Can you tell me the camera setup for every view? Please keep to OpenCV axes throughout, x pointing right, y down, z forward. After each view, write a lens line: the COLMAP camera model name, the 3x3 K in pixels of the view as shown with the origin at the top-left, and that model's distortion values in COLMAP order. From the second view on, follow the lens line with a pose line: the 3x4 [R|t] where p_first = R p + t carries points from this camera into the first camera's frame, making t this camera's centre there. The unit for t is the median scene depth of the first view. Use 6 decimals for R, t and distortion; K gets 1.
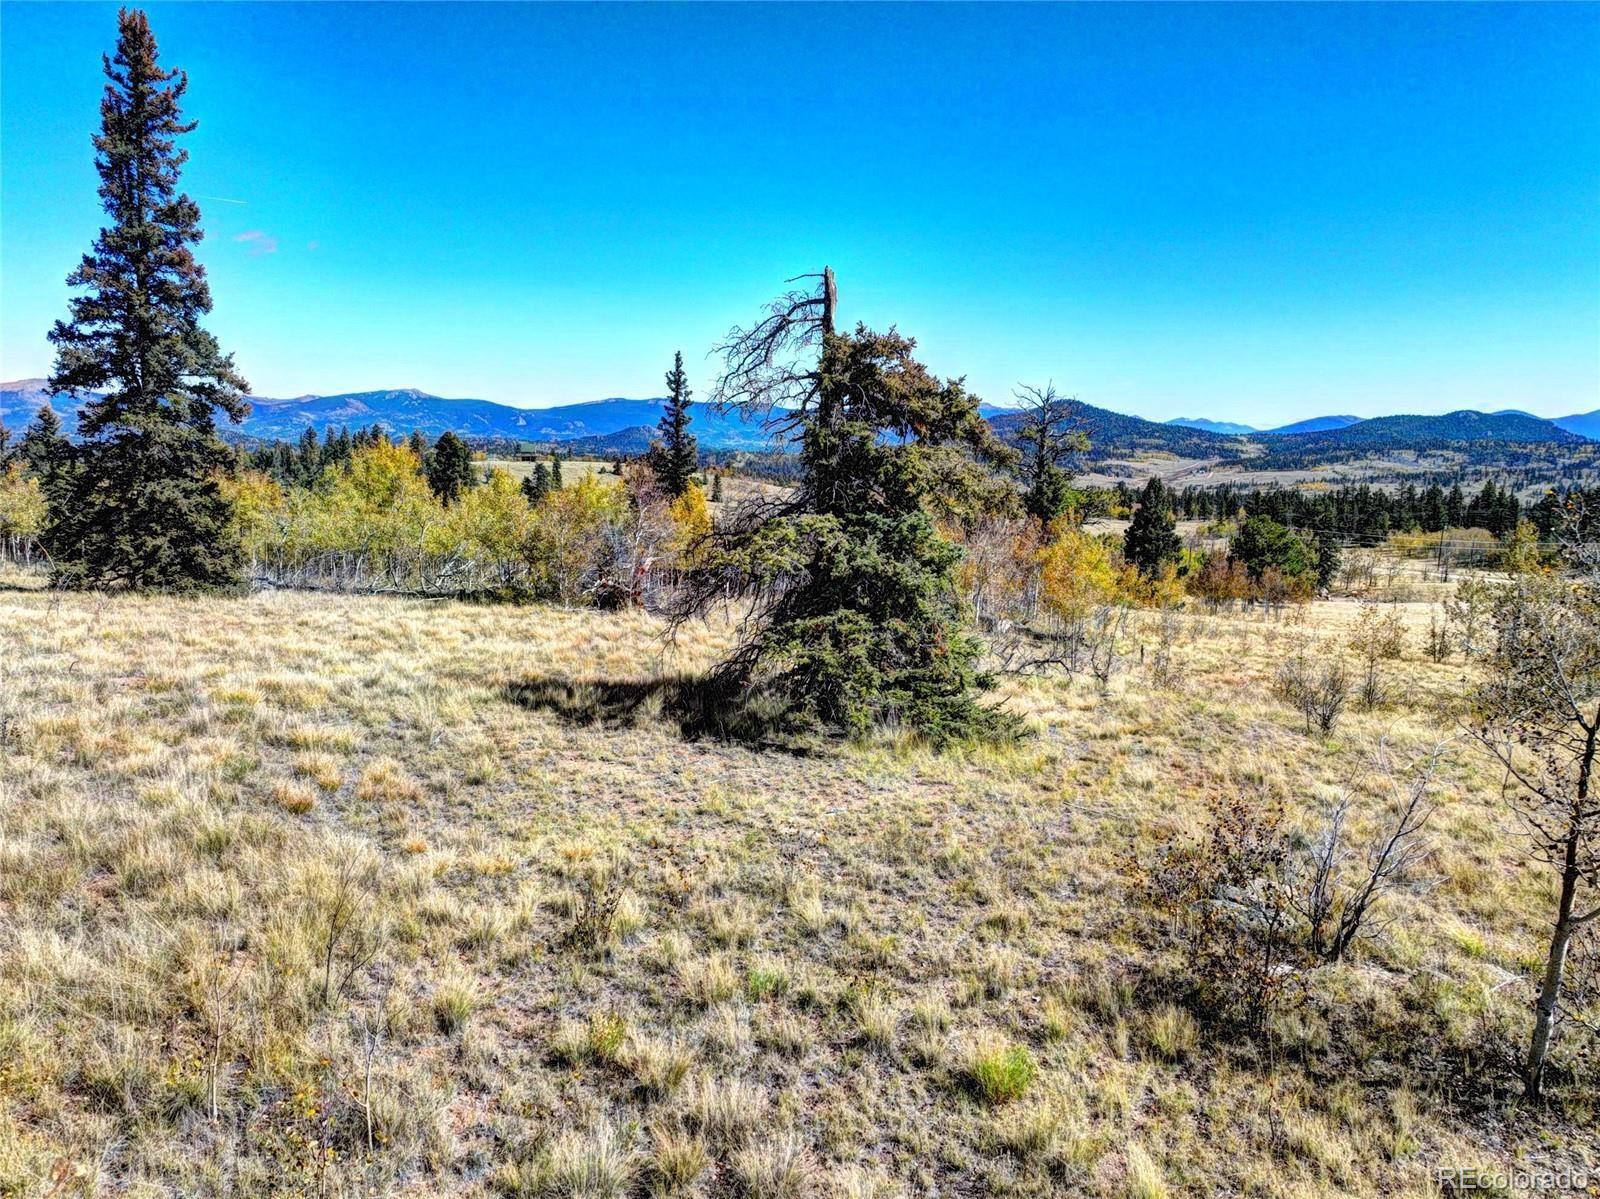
lens RADIAL K [[1126.6, 0, 803.5], [0, 1126.6, 598.1], [0, 0, 1]] dist [0.005373, 0.005889]
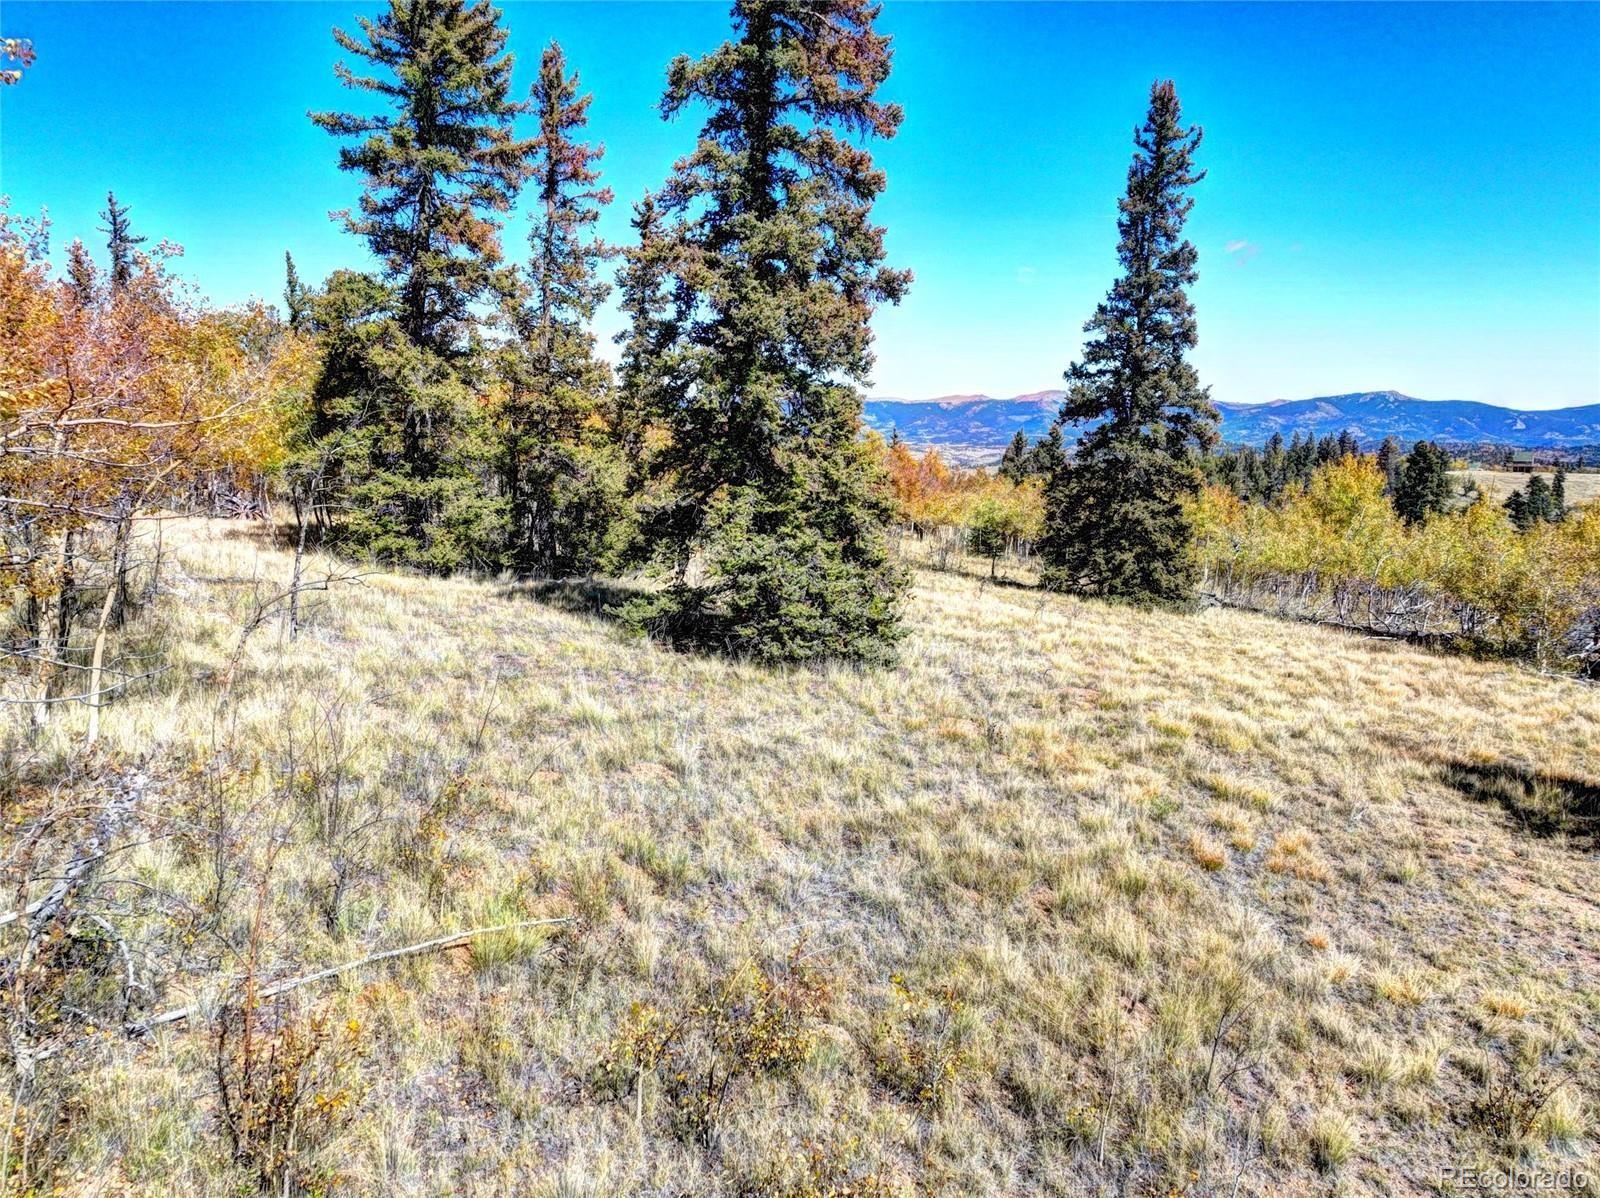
lens RADIAL K [[1126.6, 0, 803.5], [0, 1126.6, 597.6], [0, 0, 1]] dist [0.005373, 0.005889]
pose [[0.695667, 0.106593, -0.710412, 0.003775], [-0.109496, 0.993108, 0.041787, -0.021756], [0.709970, 0.048718, 0.702544, -0.007882]]
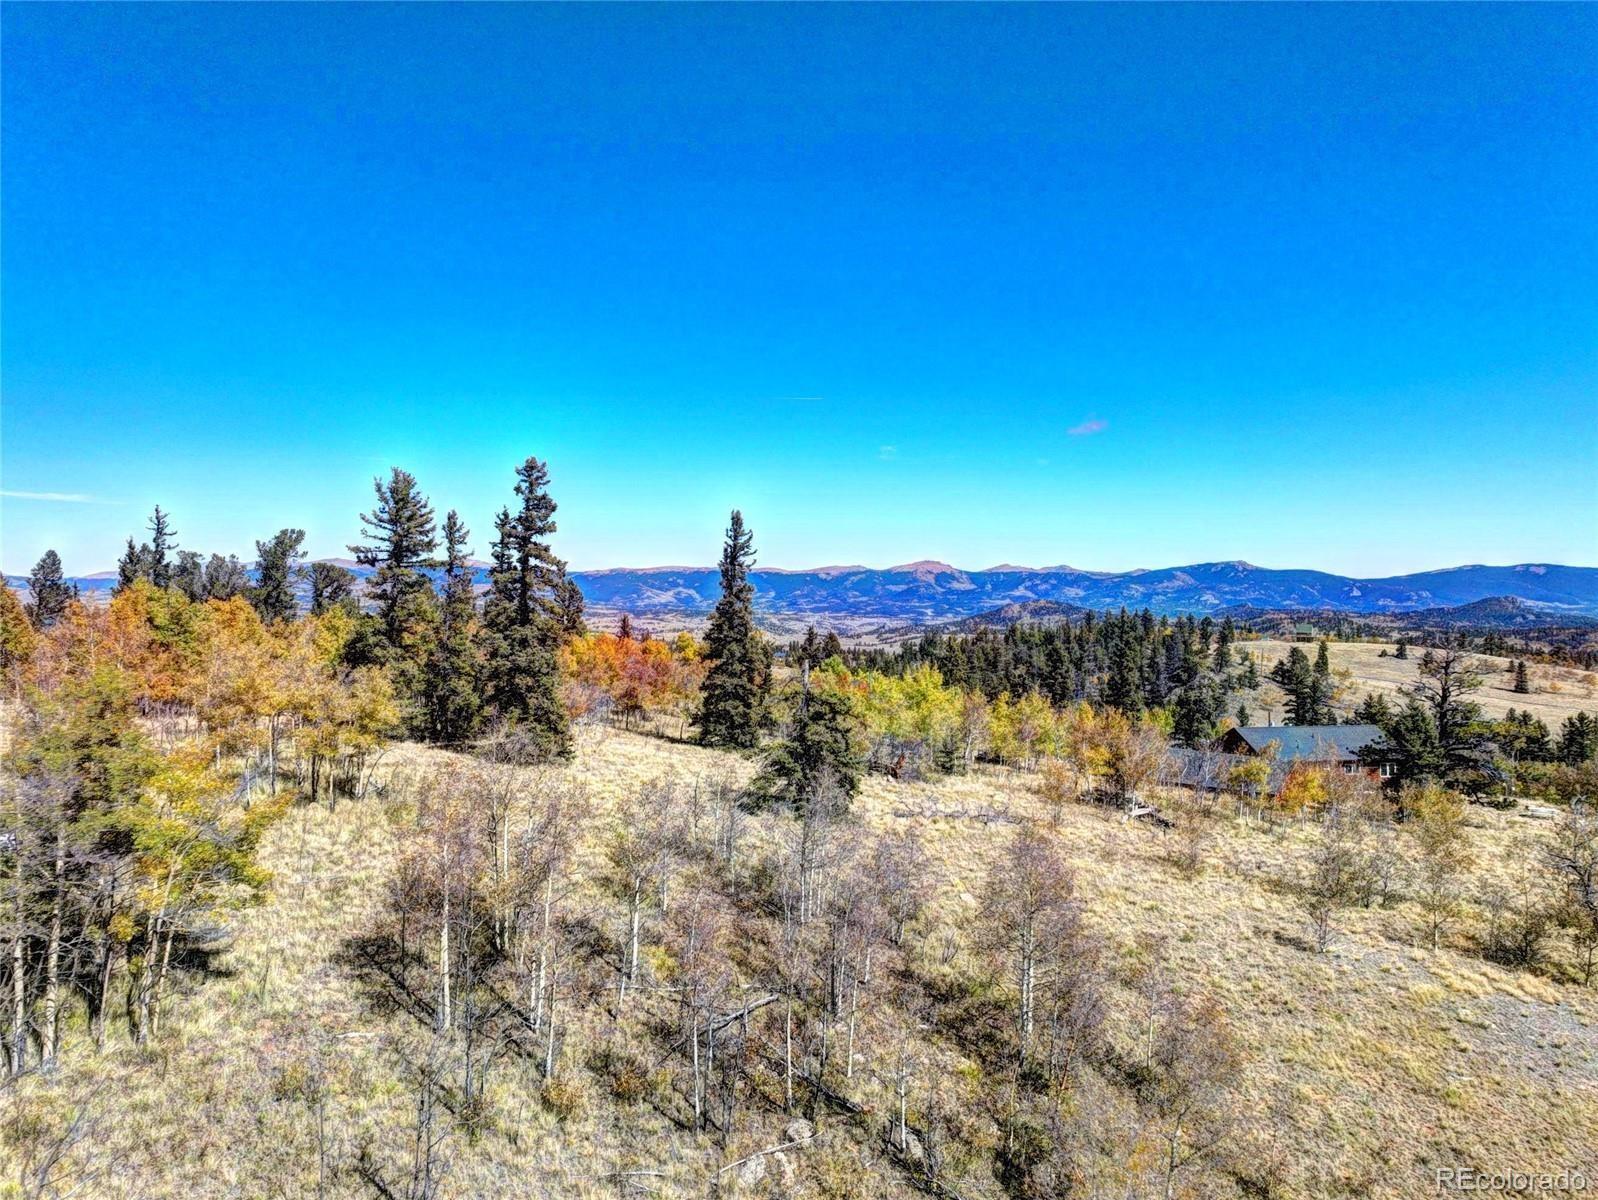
lens RADIAL K [[1125.2, 0, 802.5], [0, 1125.2, 598.6], [0, 0, 1]] dist [0.005373, 0.005889]
pose [[0.767106, -0.005139, -0.641500, 1.102065], [-0.091328, 0.988908, -0.117132, -0.057158], [0.634986, 0.148439, 0.758128, -0.744582]]
